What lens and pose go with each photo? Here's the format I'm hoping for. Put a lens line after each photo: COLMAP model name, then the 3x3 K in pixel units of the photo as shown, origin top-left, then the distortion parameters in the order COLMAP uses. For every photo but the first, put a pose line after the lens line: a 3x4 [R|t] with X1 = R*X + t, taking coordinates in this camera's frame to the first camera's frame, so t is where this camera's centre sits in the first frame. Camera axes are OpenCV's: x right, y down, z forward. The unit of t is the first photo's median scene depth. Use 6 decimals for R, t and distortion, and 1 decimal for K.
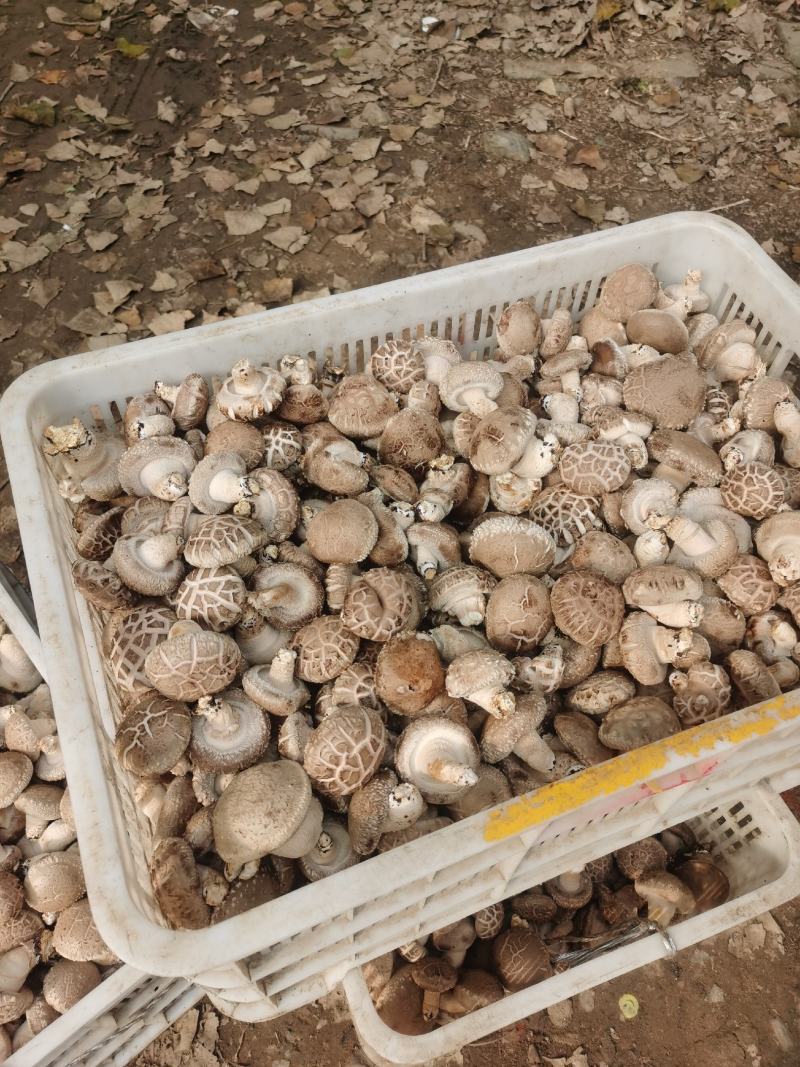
lens RADIAL K [[789.5, 0, 395.3], [0, 789.5, 500.9], [0, 0, 1]] dist [-0.015730, -0.004721]
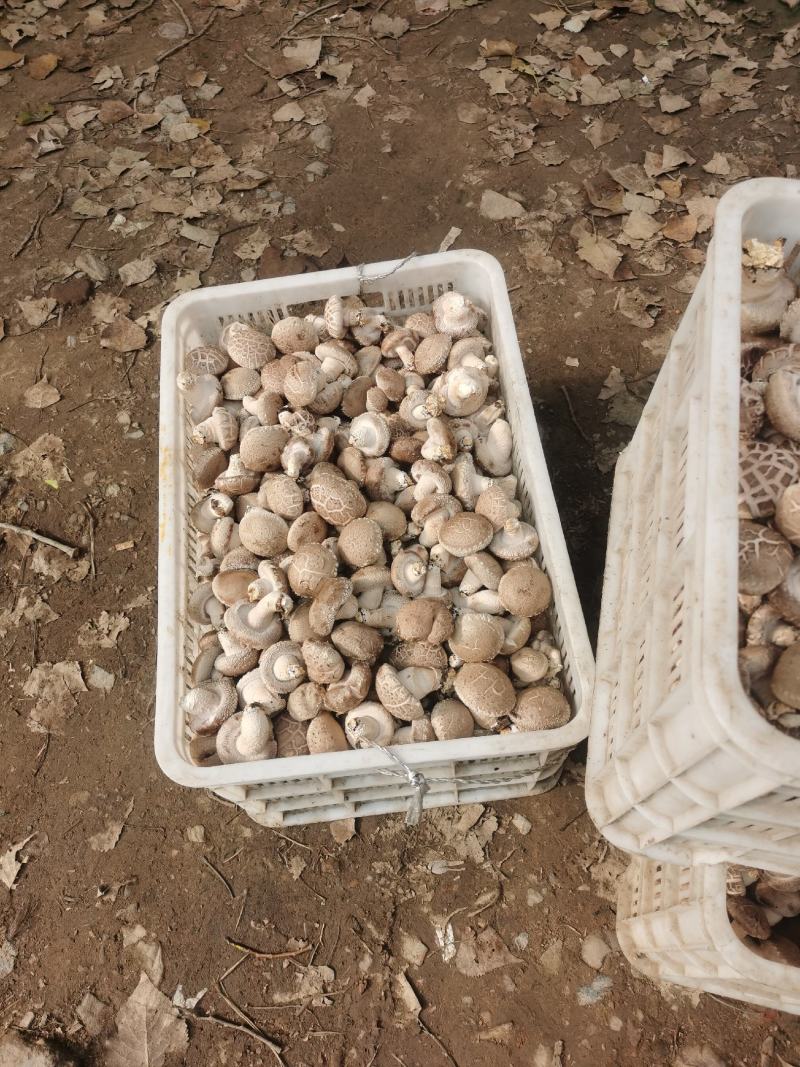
lens RADIAL K [[789.5, 0, 395.3], [0, 789.5, 500.9], [0, 0, 1]] dist [-0.015730, -0.004721]
pose [[0.826506, 0.469159, -0.311092, -0.128781], [-0.433677, 0.883012, 0.179485, 0.079480], [0.358905, -0.013432, 0.933277, -0.034791]]
